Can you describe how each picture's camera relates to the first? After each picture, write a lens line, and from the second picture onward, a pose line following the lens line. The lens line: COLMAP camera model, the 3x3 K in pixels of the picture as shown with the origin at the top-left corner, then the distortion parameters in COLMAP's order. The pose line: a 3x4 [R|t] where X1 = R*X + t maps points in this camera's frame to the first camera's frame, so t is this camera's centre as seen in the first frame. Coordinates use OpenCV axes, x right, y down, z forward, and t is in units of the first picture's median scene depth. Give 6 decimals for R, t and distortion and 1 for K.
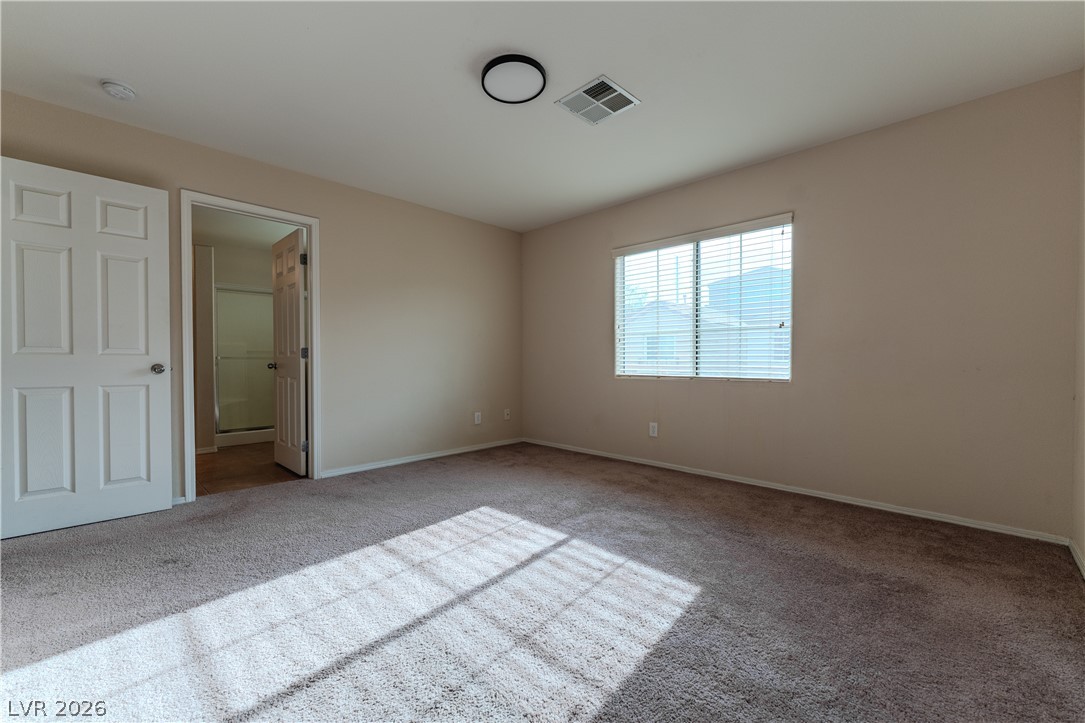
lens RADIAL K [[432.5, 0, 537.1], [0, 432.5, 362.3], [0, 0, 1]] dist [-0.009278, 0.000028]
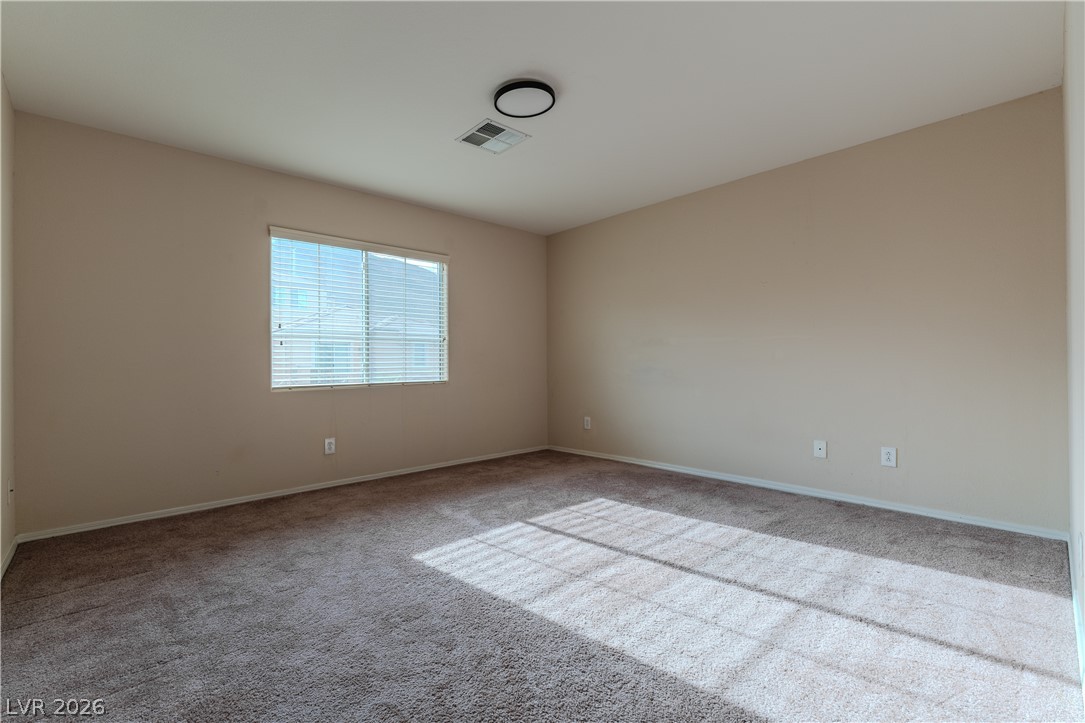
lens RADIAL K [[485.5, 0, 542.5], [0, 485.5, 361.5], [0, 0, 1]] dist [0.000796, 0.000151]
pose [[0.021430, 0.008394, 0.999735, -1.089028], [0.018166, 0.999796, -0.008783, -0.000679], [-0.999605, 0.018350, 0.021273, 0.830055]]
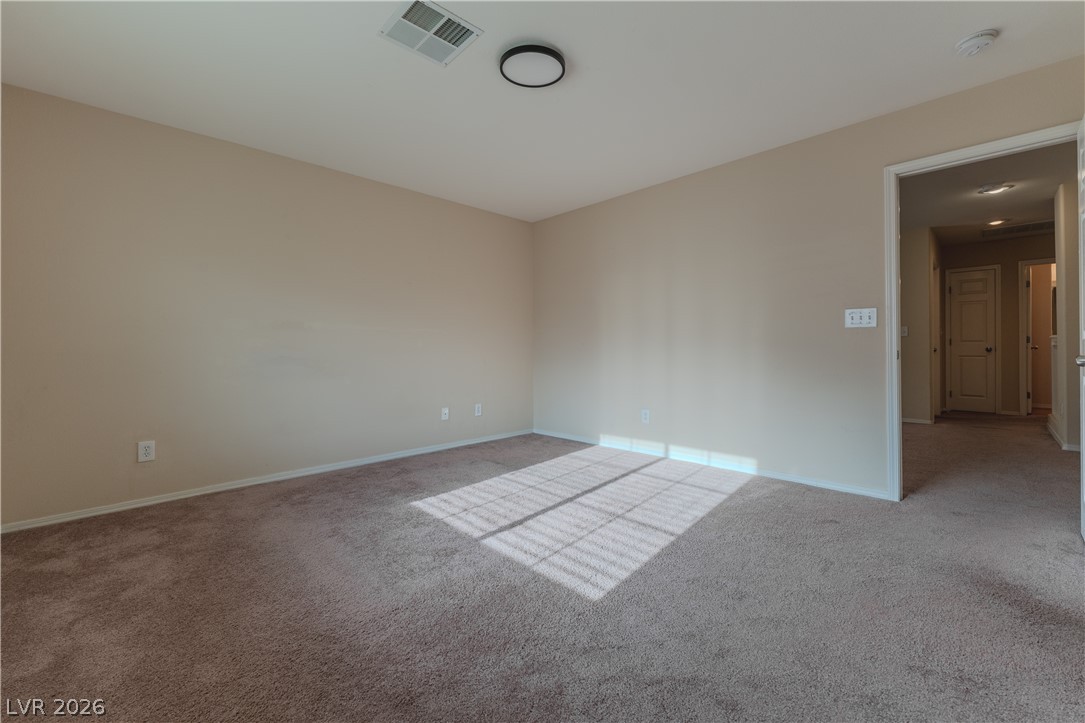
lens RADIAL K [[433.2, 0, 542.6], [0, 433.2, 347.9], [0, 0, 1]] dist [0.000473, 0.000032]
pose [[-0.999868, 0.010069, 0.012732, -0.070614], [0.010185, 0.999907, 0.009075, -0.016960], [-0.012639, 0.009204, -0.999878, 1.763033]]
